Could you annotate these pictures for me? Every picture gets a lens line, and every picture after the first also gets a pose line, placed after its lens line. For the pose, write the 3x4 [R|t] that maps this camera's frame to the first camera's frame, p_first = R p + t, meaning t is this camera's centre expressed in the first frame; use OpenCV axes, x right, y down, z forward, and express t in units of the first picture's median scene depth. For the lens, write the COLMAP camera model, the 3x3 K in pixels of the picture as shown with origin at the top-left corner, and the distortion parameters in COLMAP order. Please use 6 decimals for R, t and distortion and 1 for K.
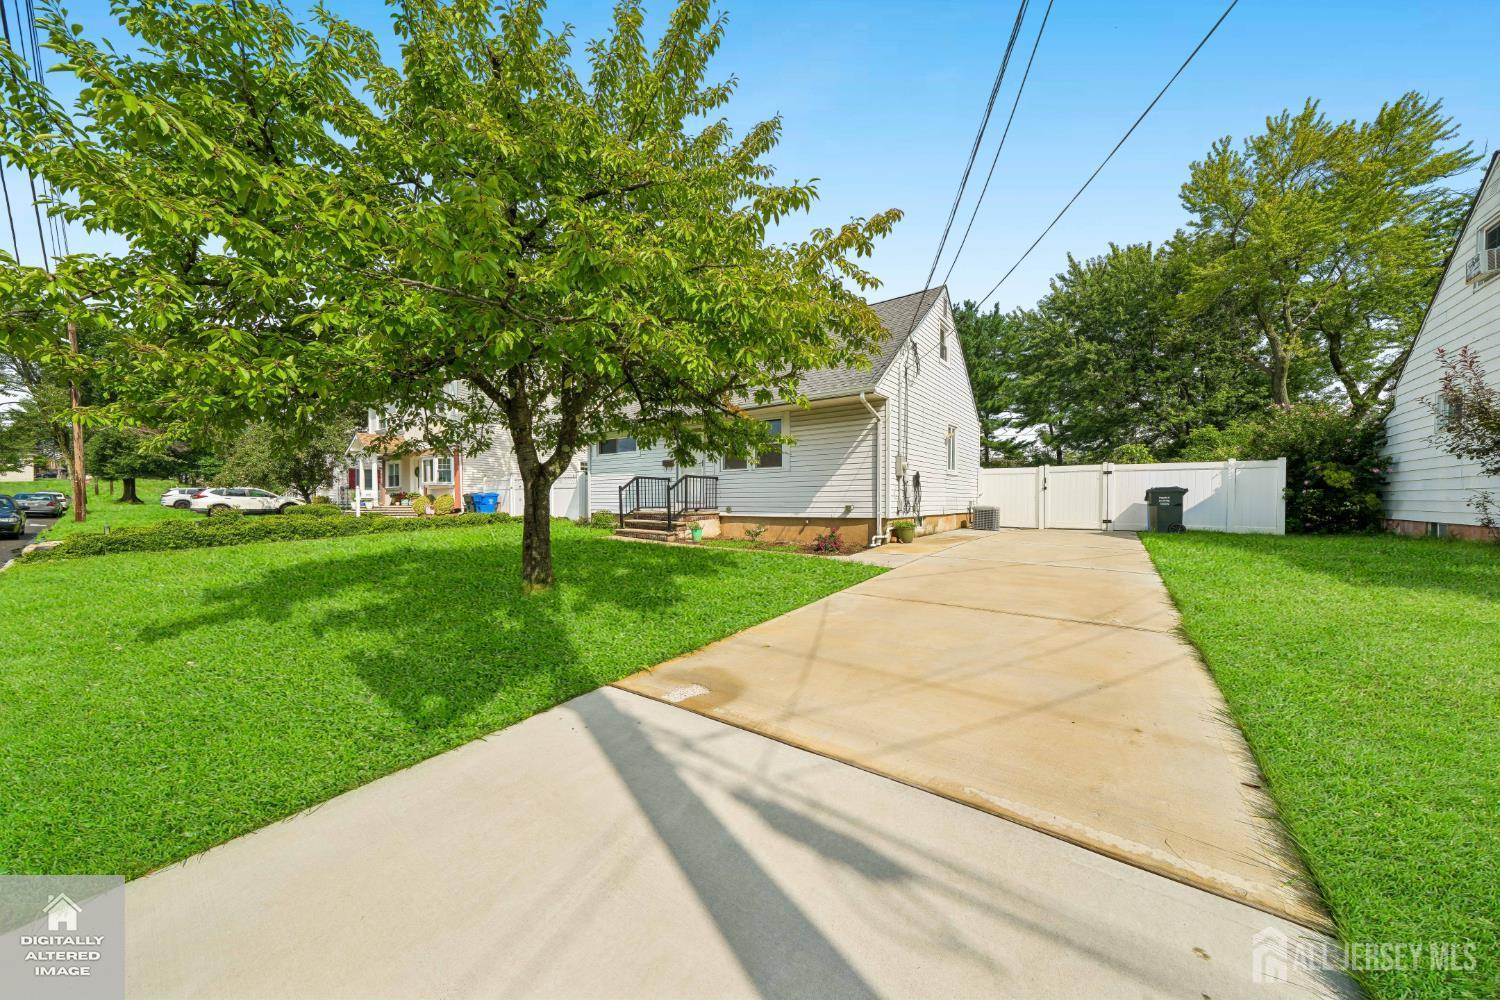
lens RADIAL K [[506.2, 0, 749.5], [0, 506.2, 507.3], [0, 0, 1]] dist [-0.001306, 0.000410]
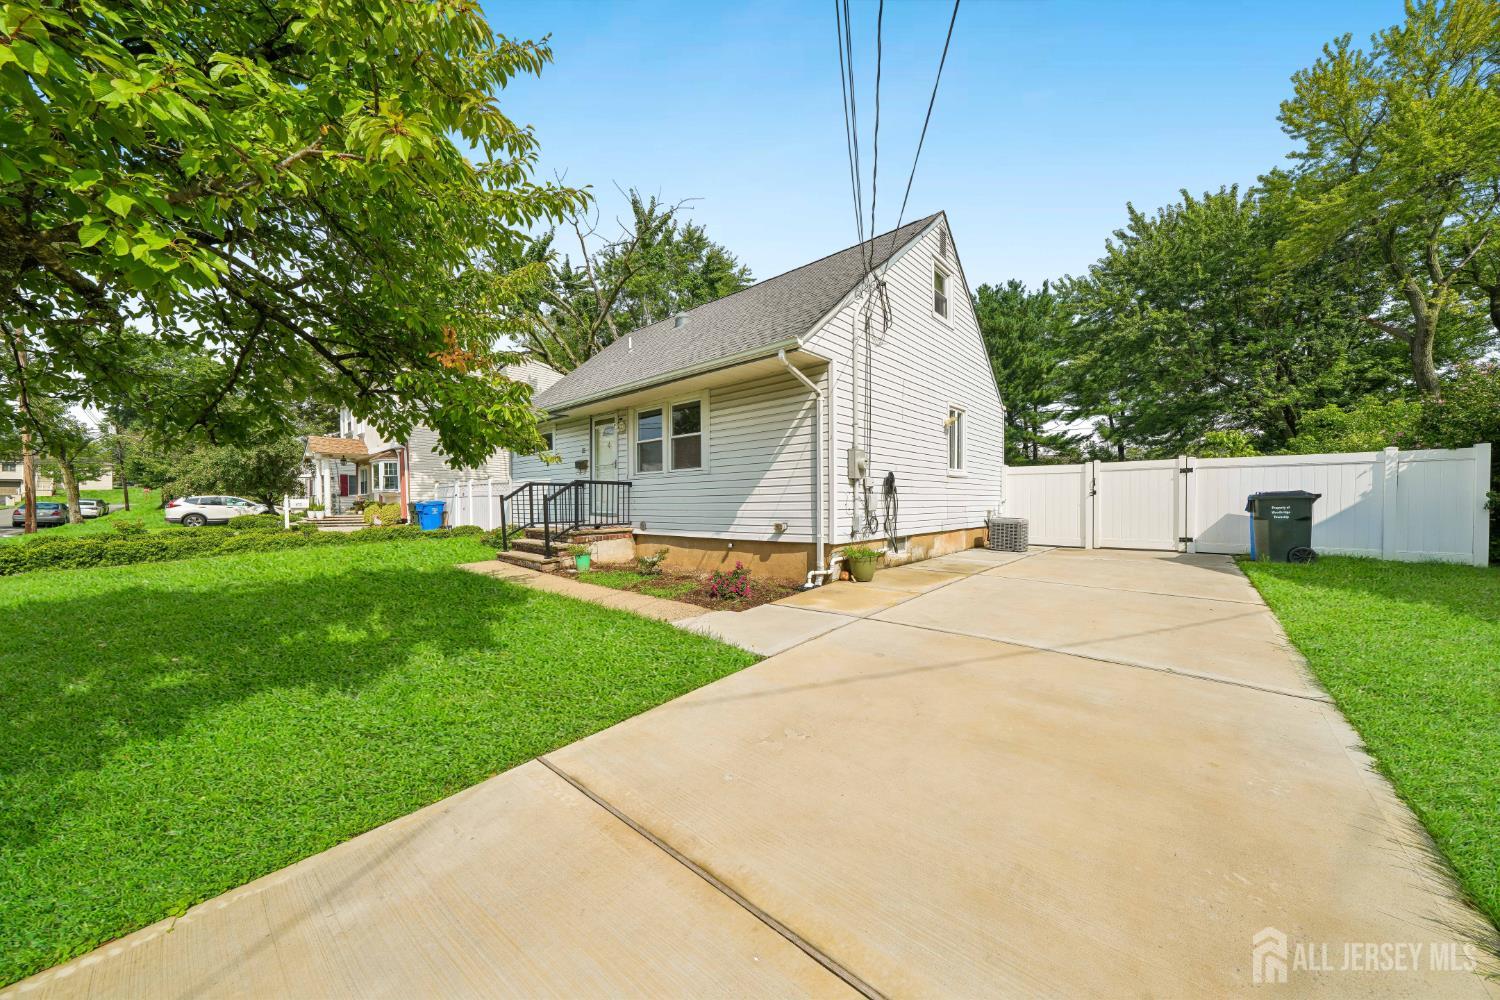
lens RADIAL K [[506.2, 0, 749.5], [0, 506.2, 507.3], [0, 0, 1]] dist [-0.001306, 0.000410]
pose [[0.996190, -0.004831, -0.087079, 0.110518], [0.004559, 0.999984, -0.003328, -0.011977], [0.087094, 0.002918, 0.996196, 0.166884]]
